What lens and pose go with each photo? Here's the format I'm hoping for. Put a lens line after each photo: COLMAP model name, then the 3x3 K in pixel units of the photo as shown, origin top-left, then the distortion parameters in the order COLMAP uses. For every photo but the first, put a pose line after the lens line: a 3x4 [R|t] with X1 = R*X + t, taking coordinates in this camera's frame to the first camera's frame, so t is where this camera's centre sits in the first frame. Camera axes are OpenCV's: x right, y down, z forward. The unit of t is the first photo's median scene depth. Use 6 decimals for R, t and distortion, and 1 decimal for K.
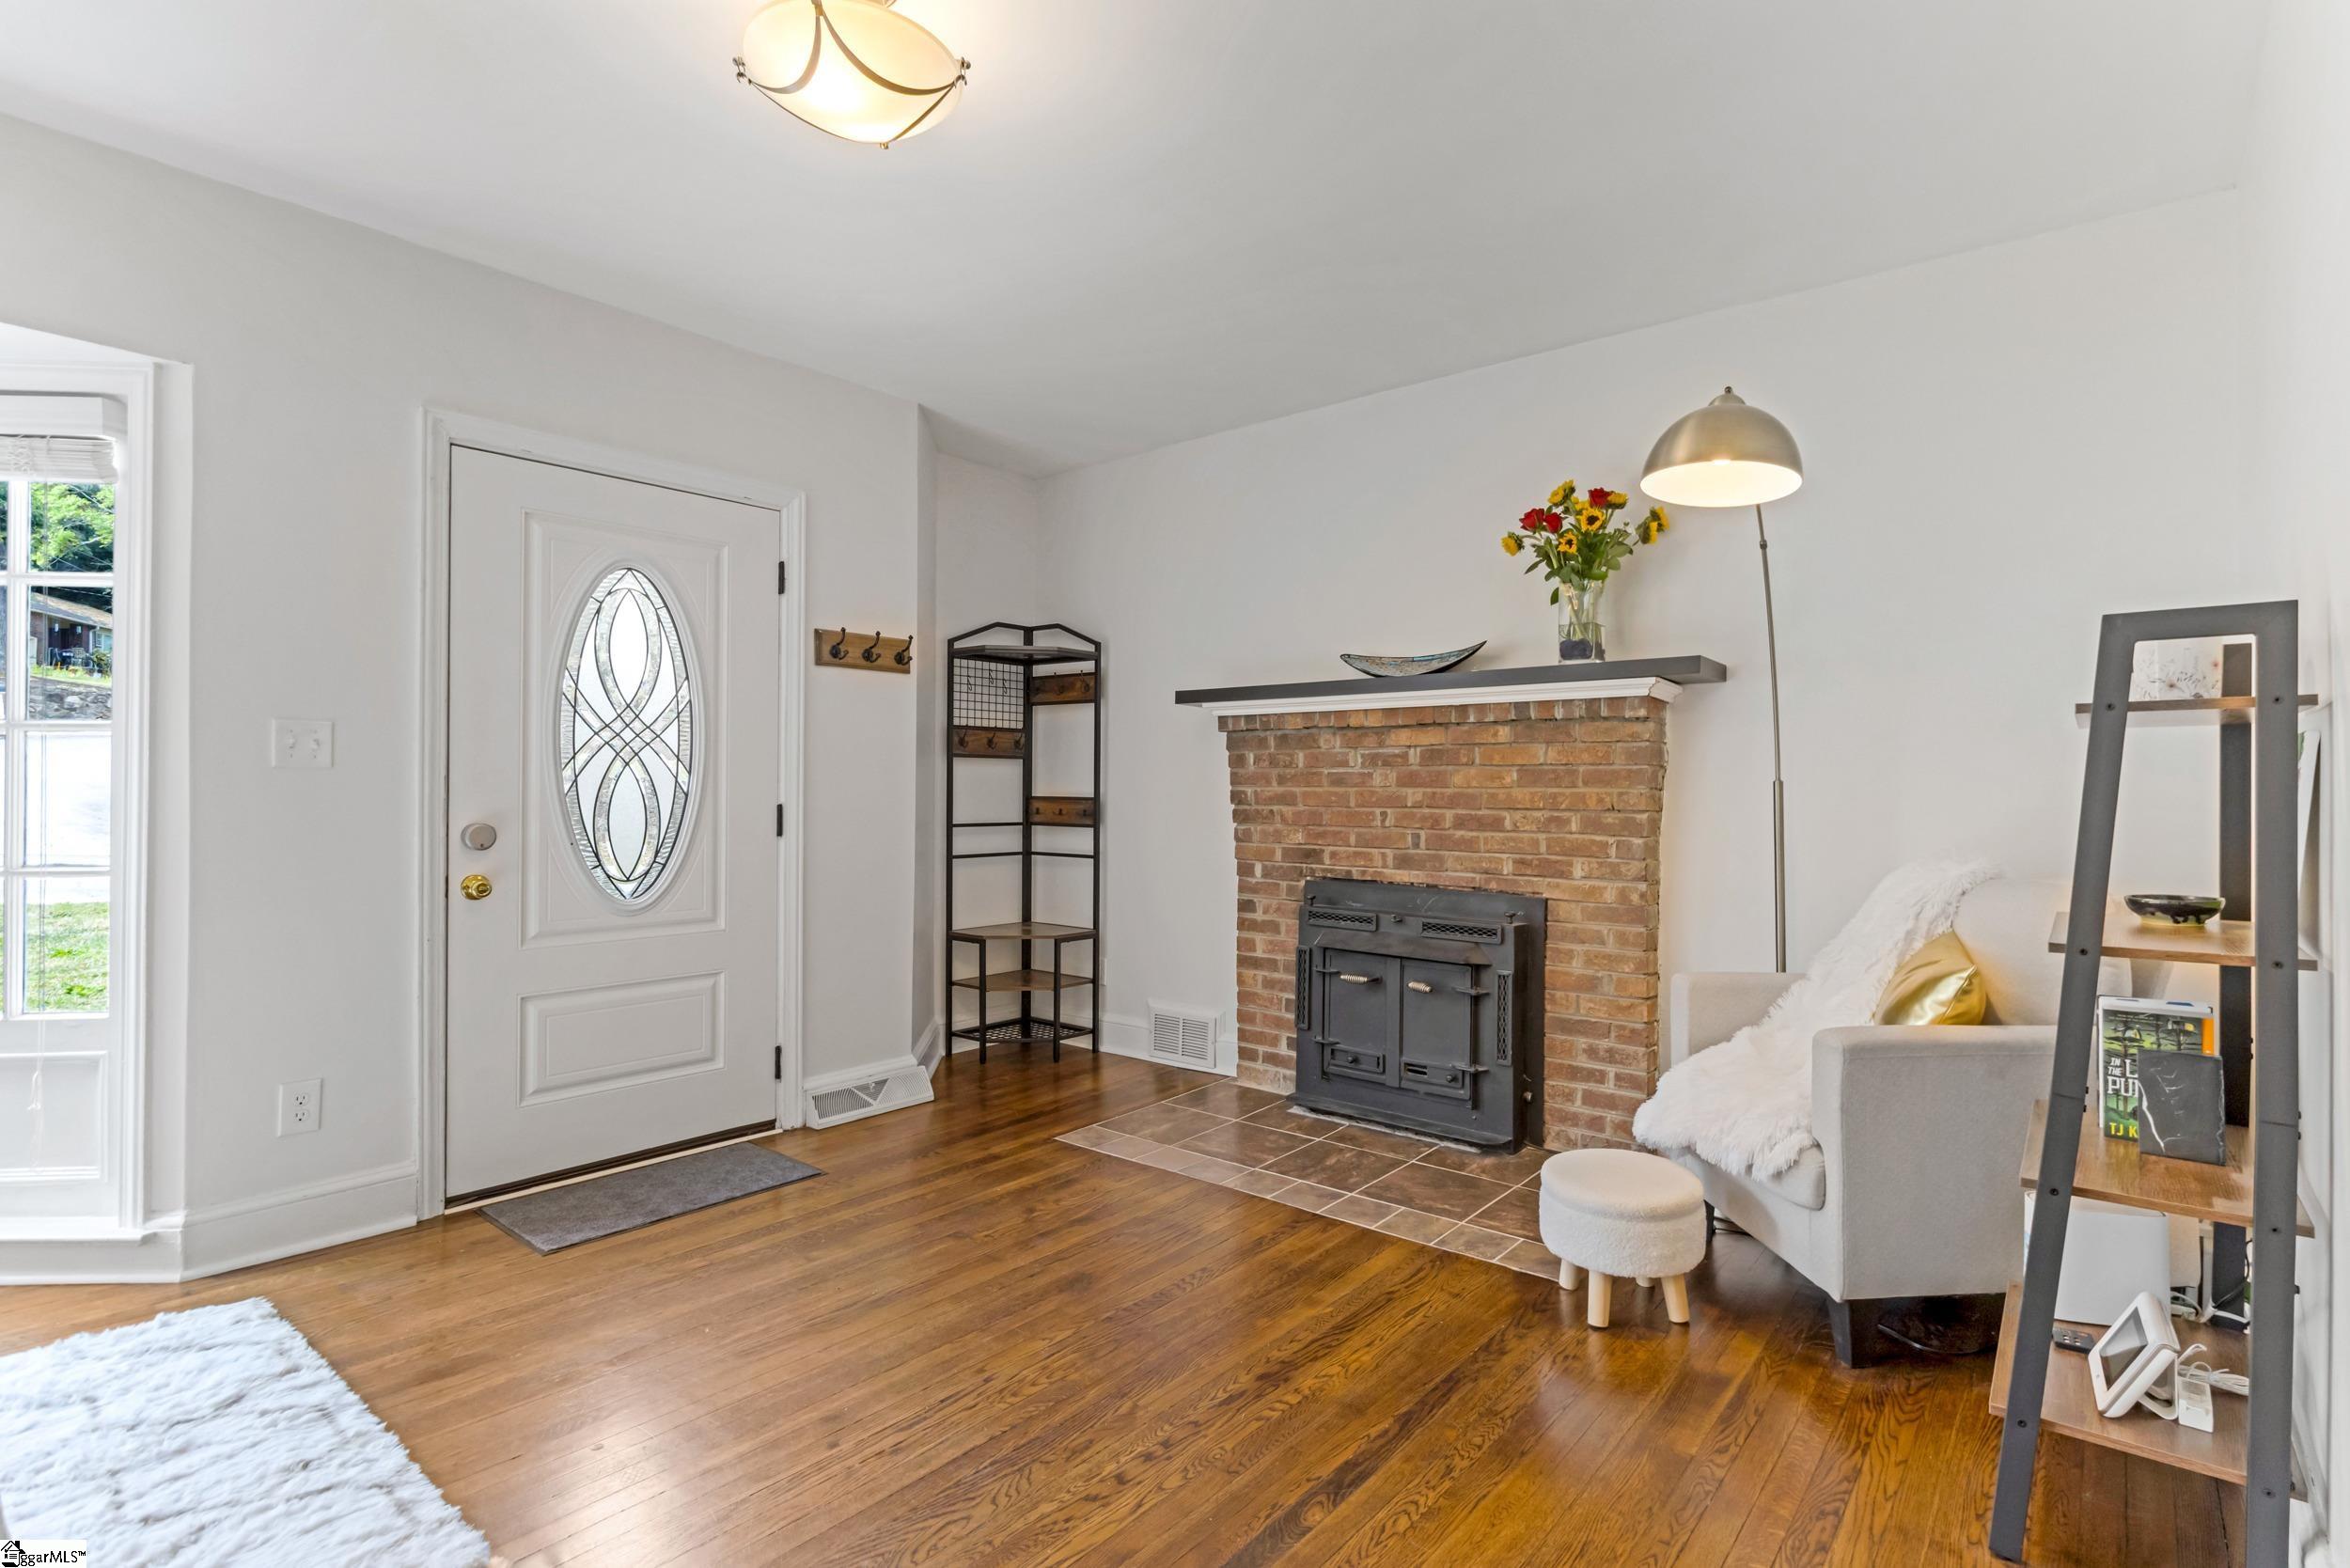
lens RADIAL K [[1136.1, 0, 1183.0], [0, 1136.1, 780.3], [0, 0, 1]] dist [-0.003523, -0.000295]
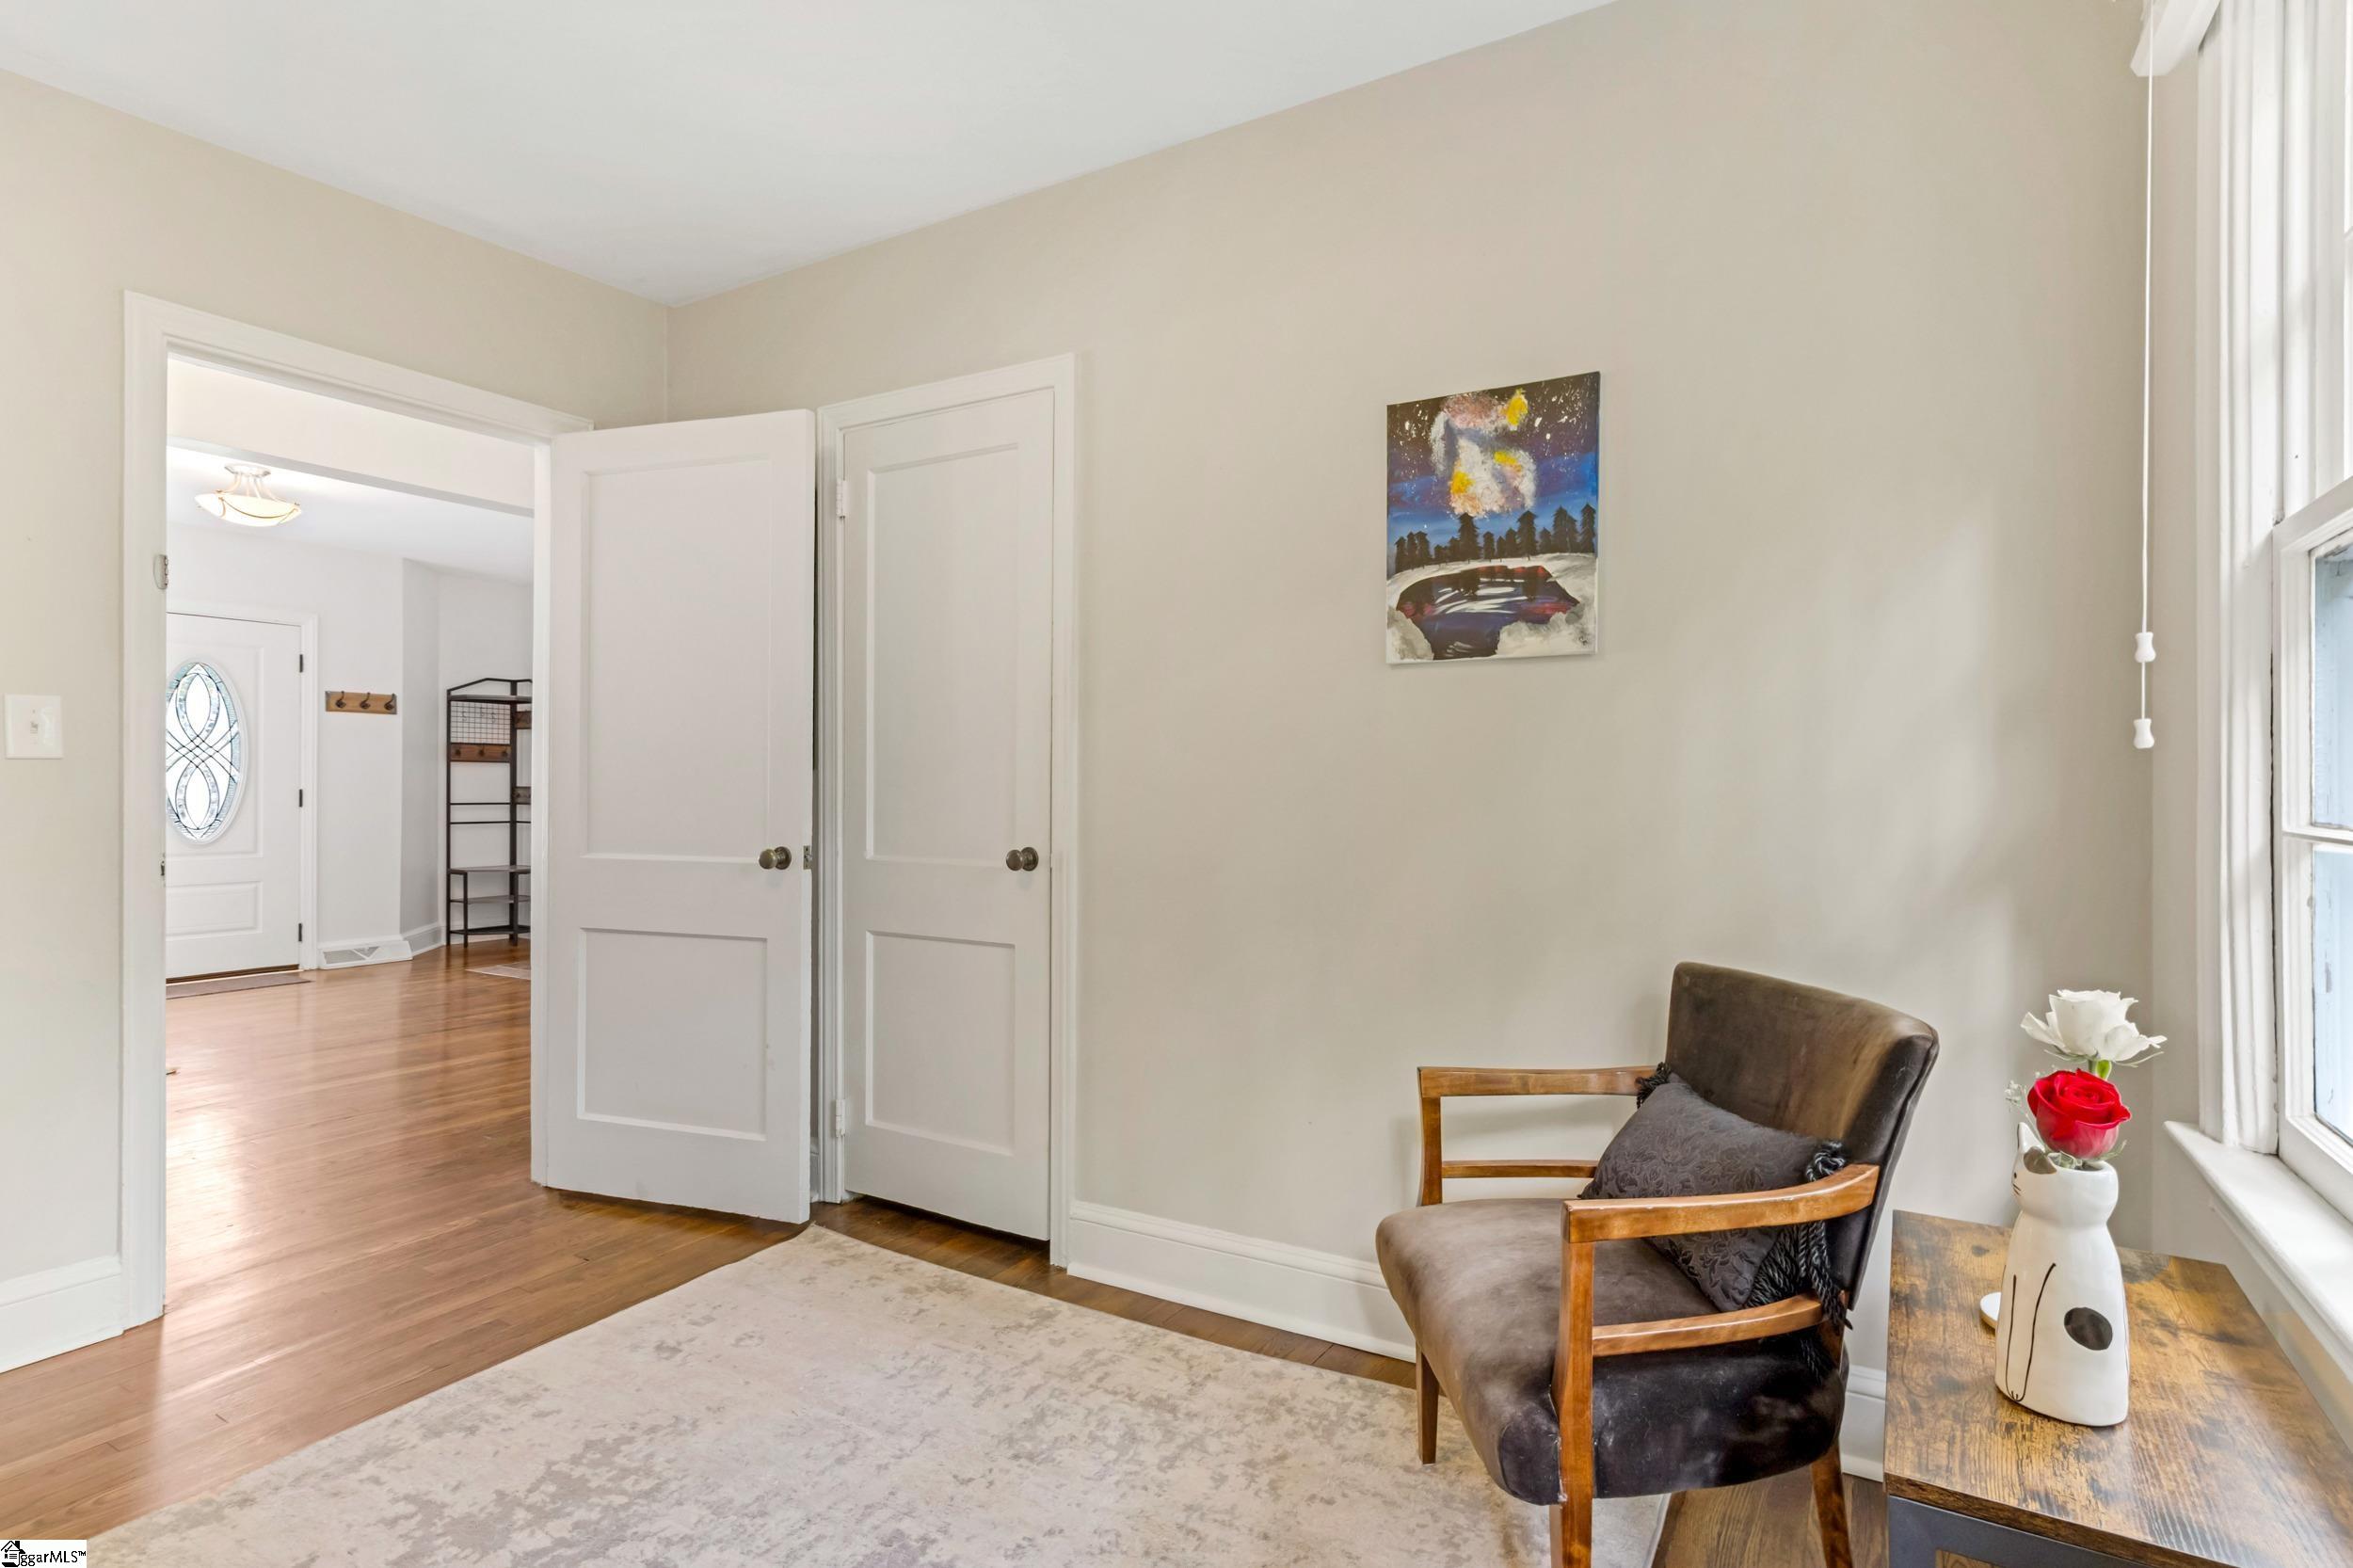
lens RADIAL K [[1137.5, 0, 1177.3], [0, 1137.5, 788.5], [0, 0, 1]] dist [-0.003523, -0.000295]
pose [[0.988002, -0.000277, 0.154443, 0.720150], [-0.001023, 0.999965, 0.008334, 0.003551], [-0.154440, -0.008392, 0.987967, -0.964768]]
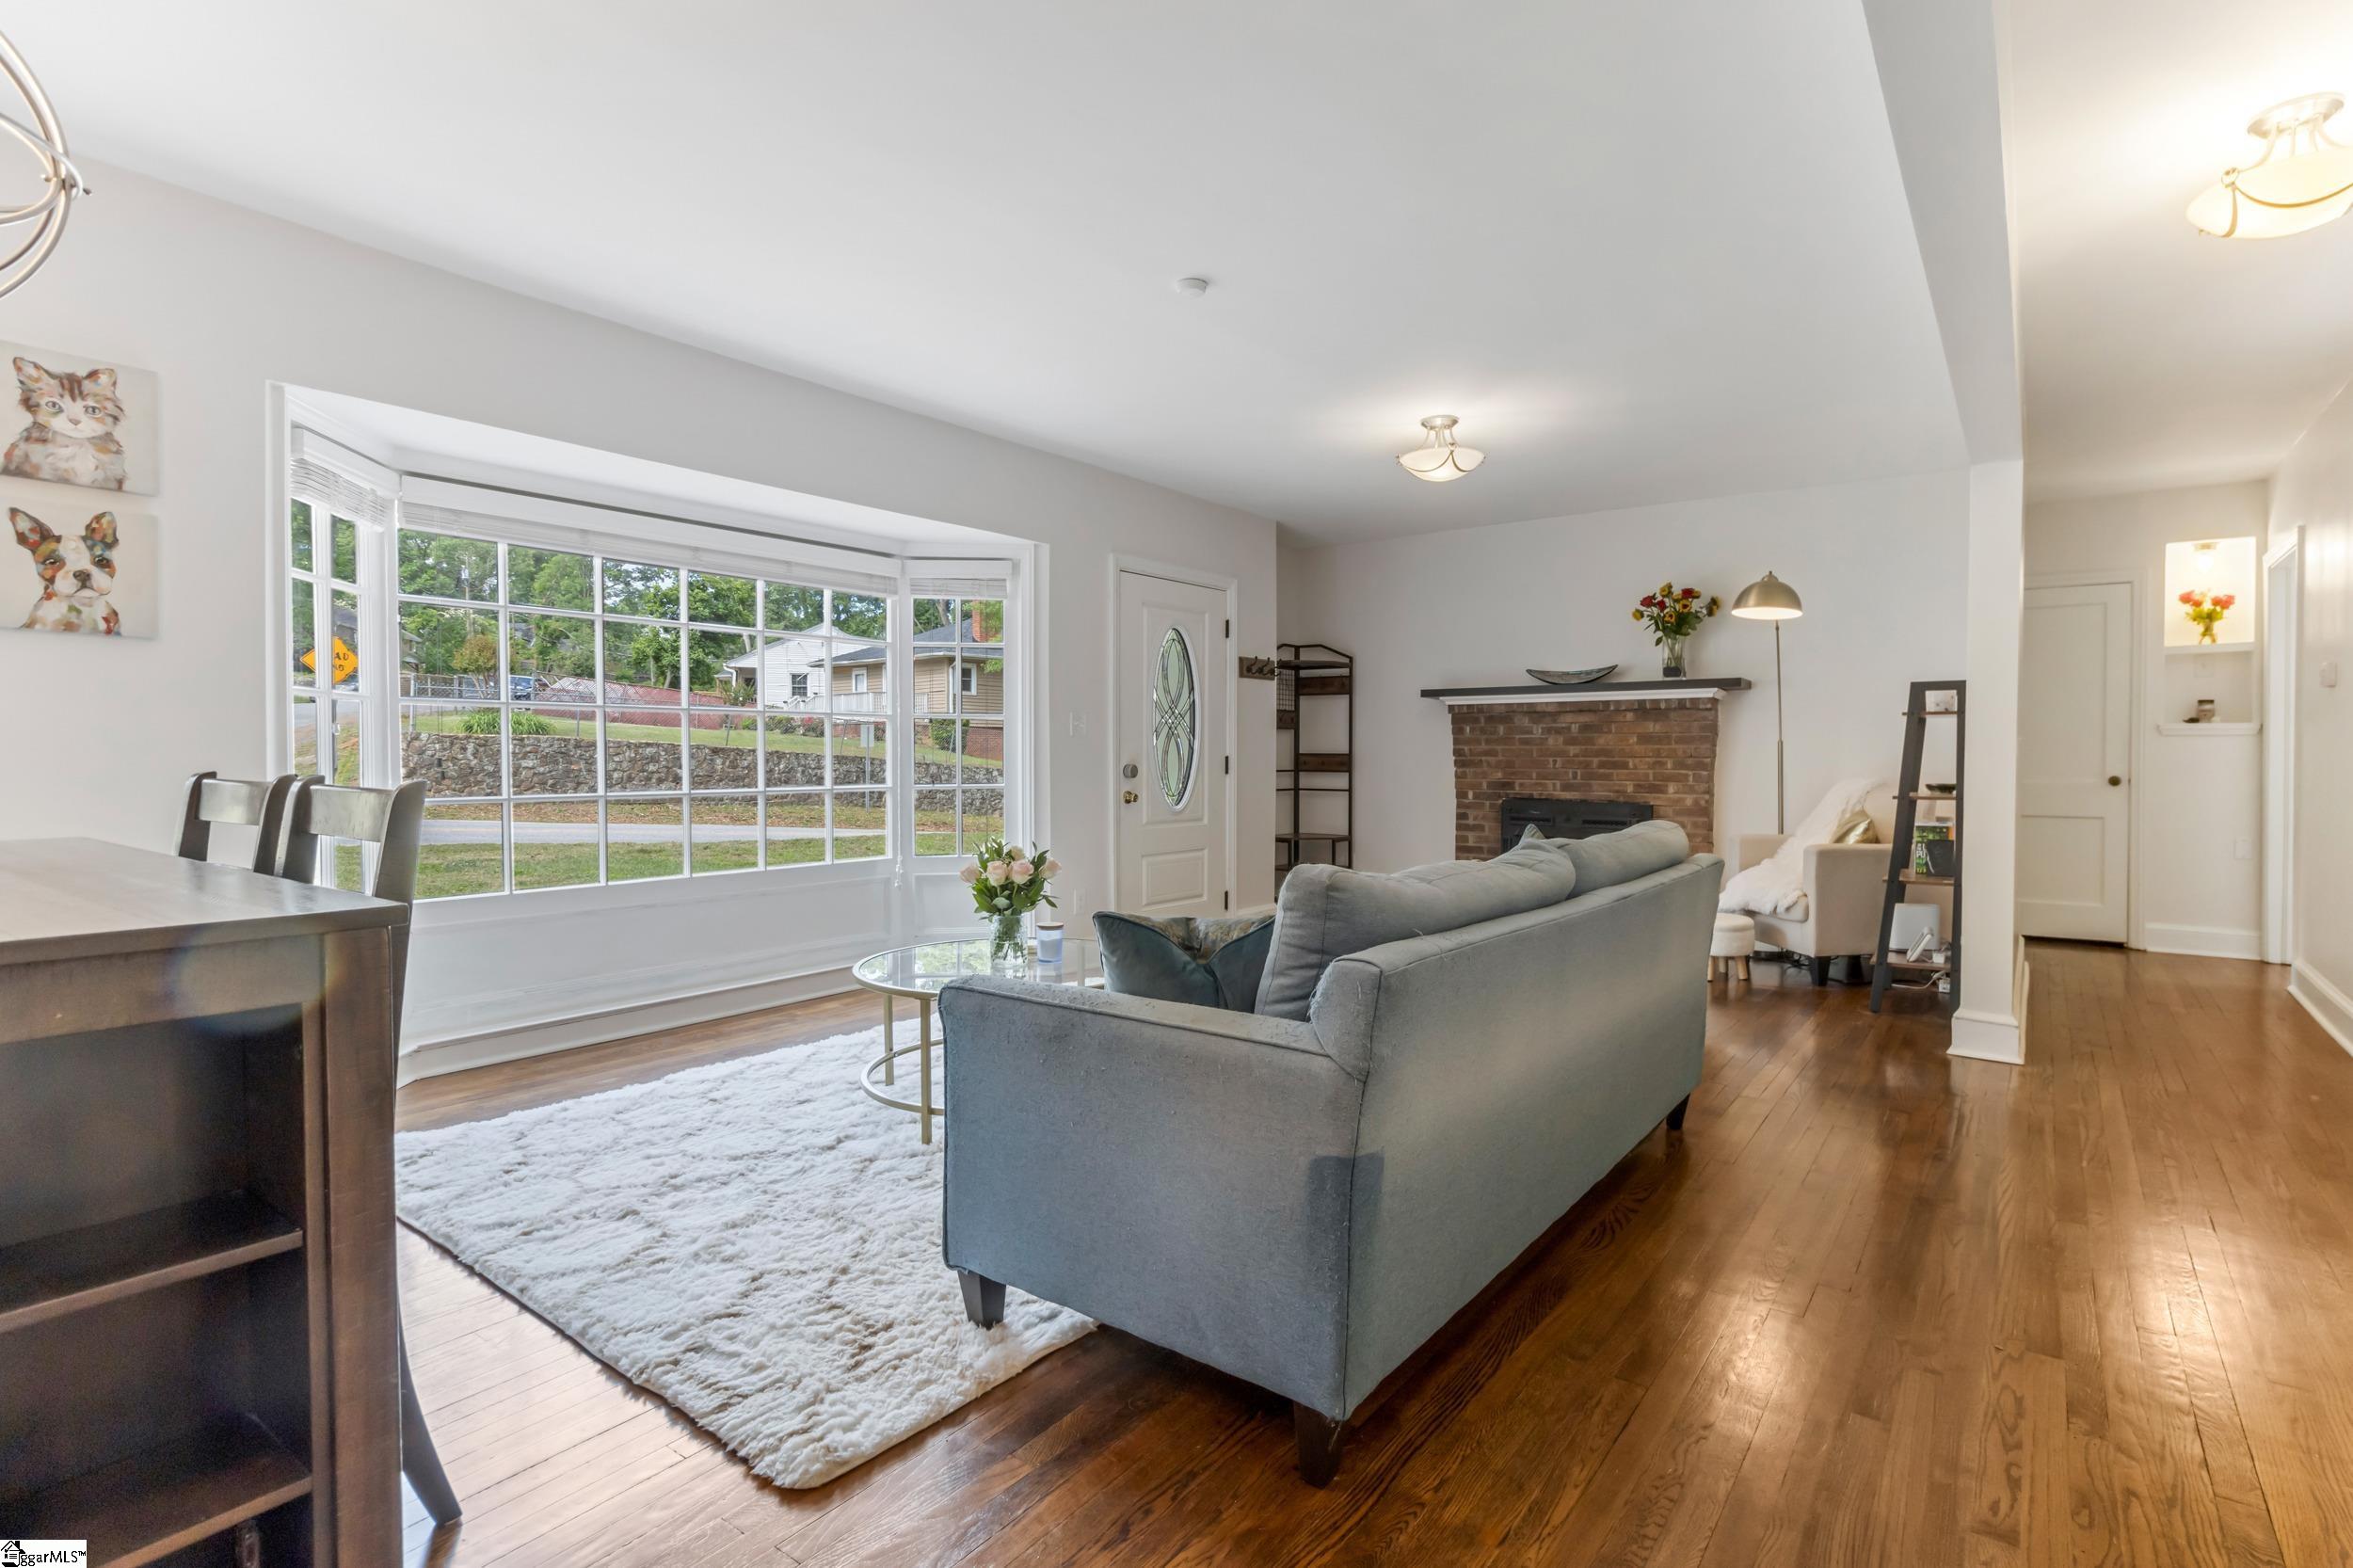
lens RADIAL K [[1137.5, 0, 1171.9], [0, 1137.5, 778.5], [0, 0, 1]] dist [-0.003523, -0.000295]
pose [[0.999135, -0.004242, 0.041368, -0.501826], [0.003081, 0.999601, 0.028079, 0.005613], [-0.041470, -0.027927, 0.998749, -0.764156]]
